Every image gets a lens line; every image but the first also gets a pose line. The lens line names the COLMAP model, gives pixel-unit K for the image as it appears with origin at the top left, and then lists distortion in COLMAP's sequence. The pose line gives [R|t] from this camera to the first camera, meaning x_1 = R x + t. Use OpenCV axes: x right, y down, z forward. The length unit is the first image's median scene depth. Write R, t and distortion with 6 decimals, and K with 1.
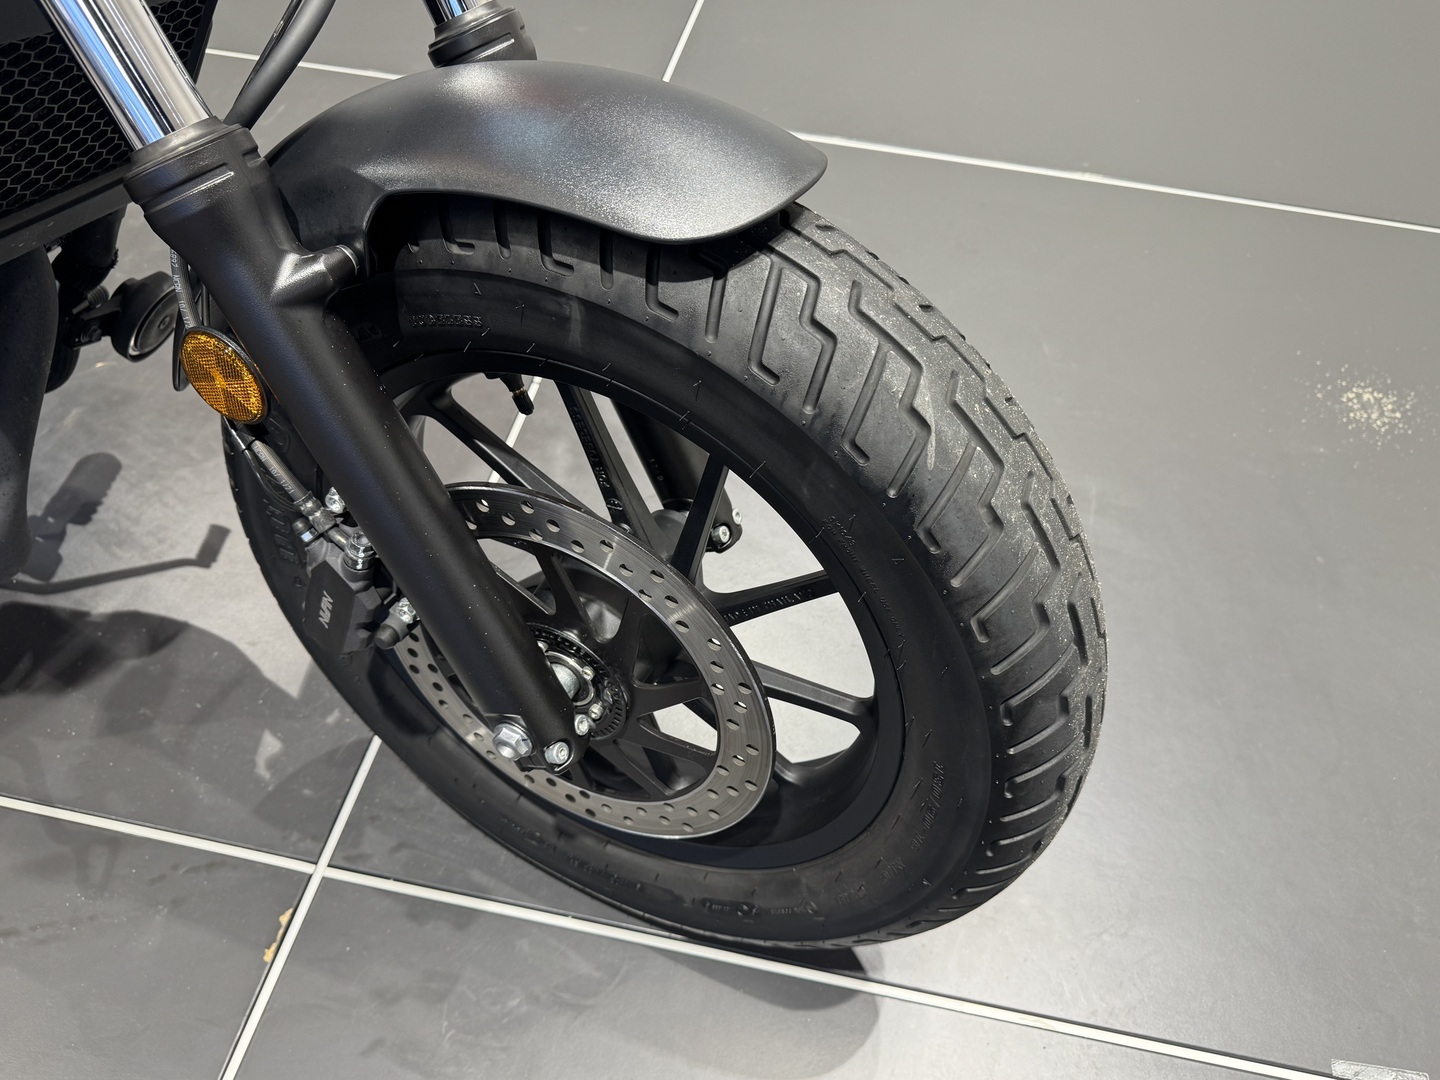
lens RADIAL K [[1089.6, 0, 713.4], [0, 1089.6, 538.8], [0, 0, 1]] dist [0.033662, -0.045690]
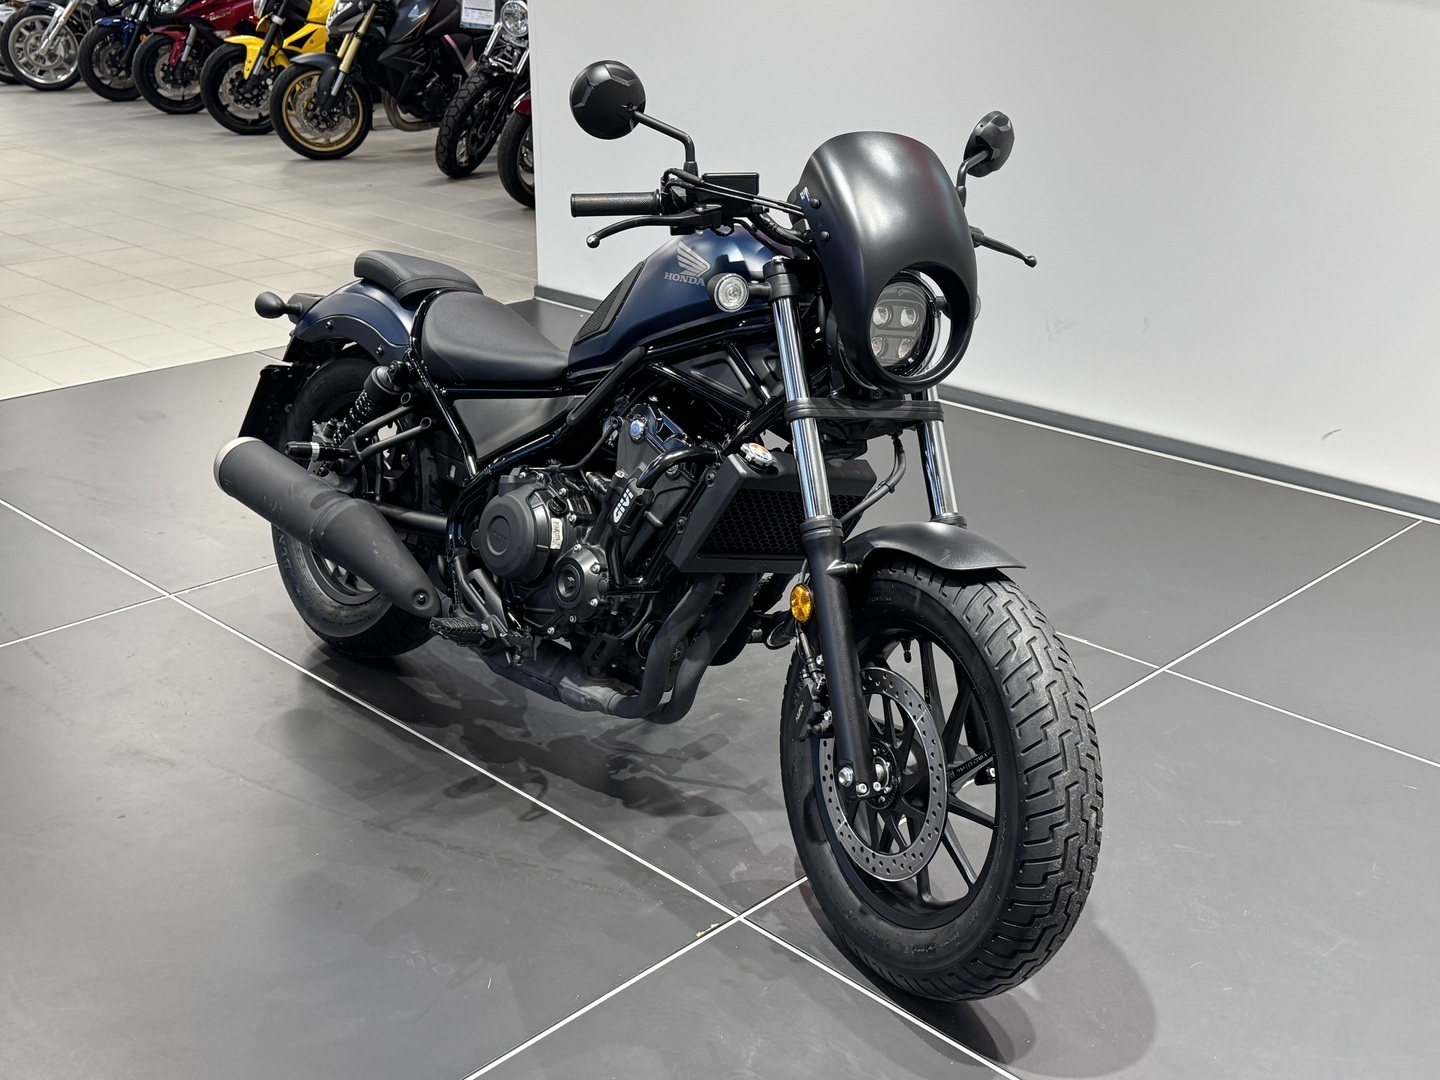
lens RADIAL K [[1626.6, 0, 715.7], [0, 1626.6, 547.9], [0, 0, 1]] dist [0.105296, 0.000000]
pose [[0.831300, 0.170008, -0.529186, 1.324900], [-0.416922, 0.820357, -0.391394, 1.254070], [0.367581, 0.545996, 0.752843, -1.949146]]
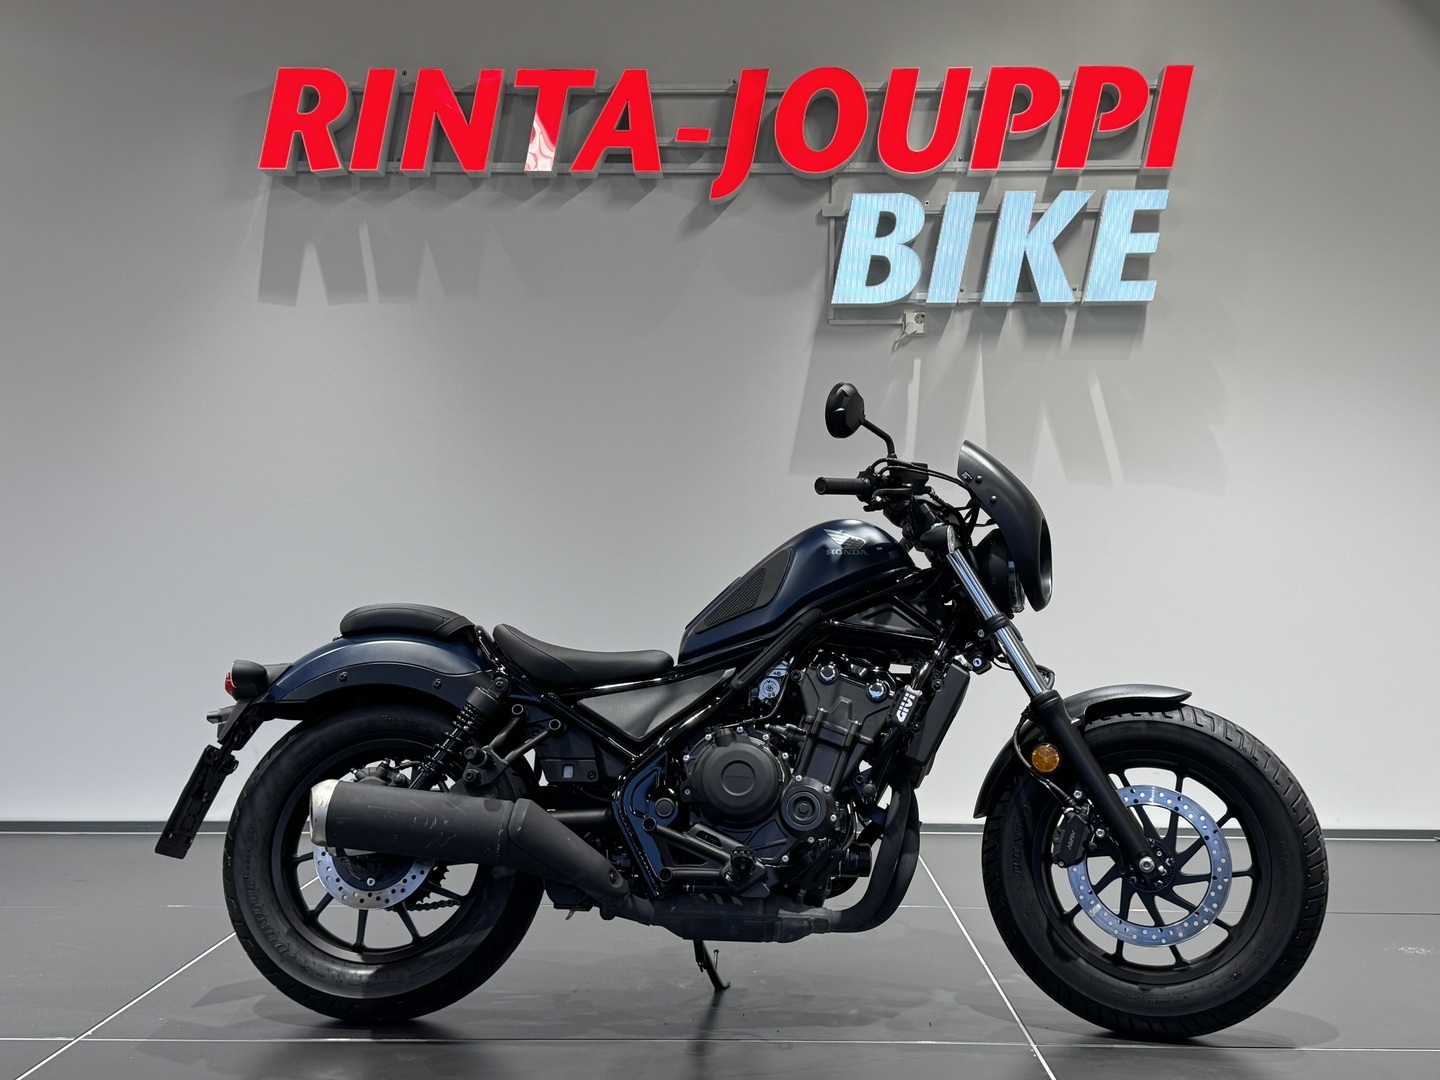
lens RADIAL K [[1626.6, 0, 710.4], [0, 1626.6, 539.3], [0, 0, 1]] dist [0.105296, 0.000000]
pose [[0.982096, -0.029826, 0.186003, -2.234391], [0.166638, 0.598043, -0.783949, 3.072558], [-0.087856, 0.800909, 0.592306, -2.365936]]
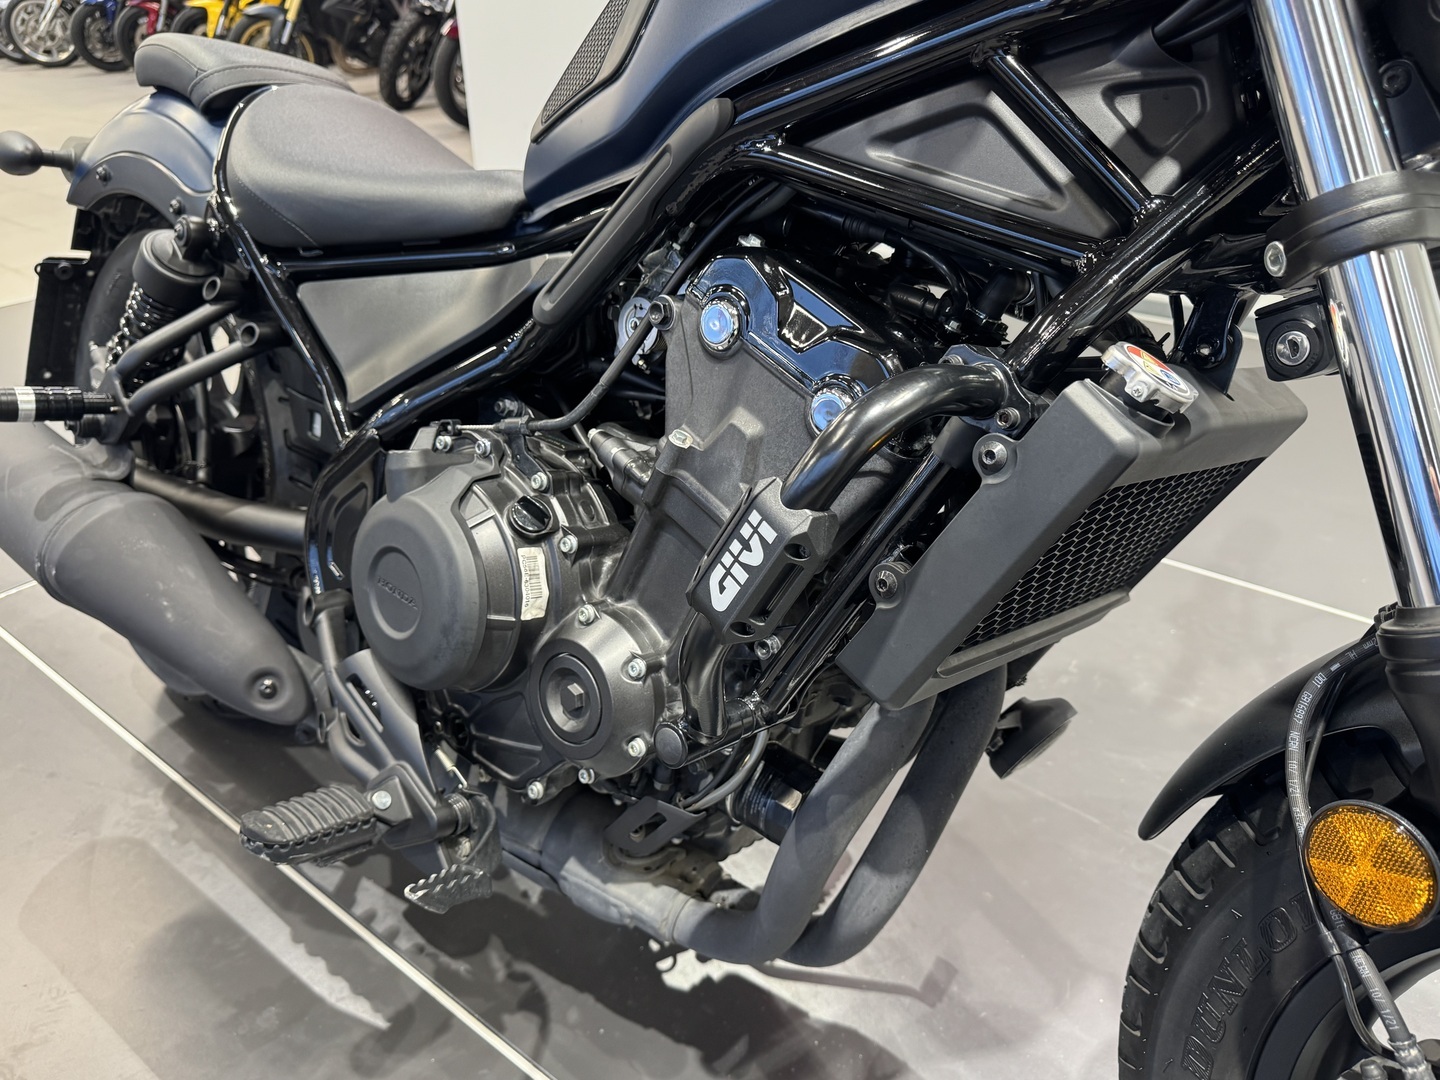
lens RADIAL K [[1089.6, 0, 716.5], [0, 1089.6, 529.8], [0, 0, 1]] dist [0.033662, -0.045690]
pose [[0.882005, 0.169708, -0.439620, -0.503357], [-0.332155, 0.885645, -0.324509, 0.052517], [0.334276, 0.432241, 0.837513, 0.030904]]
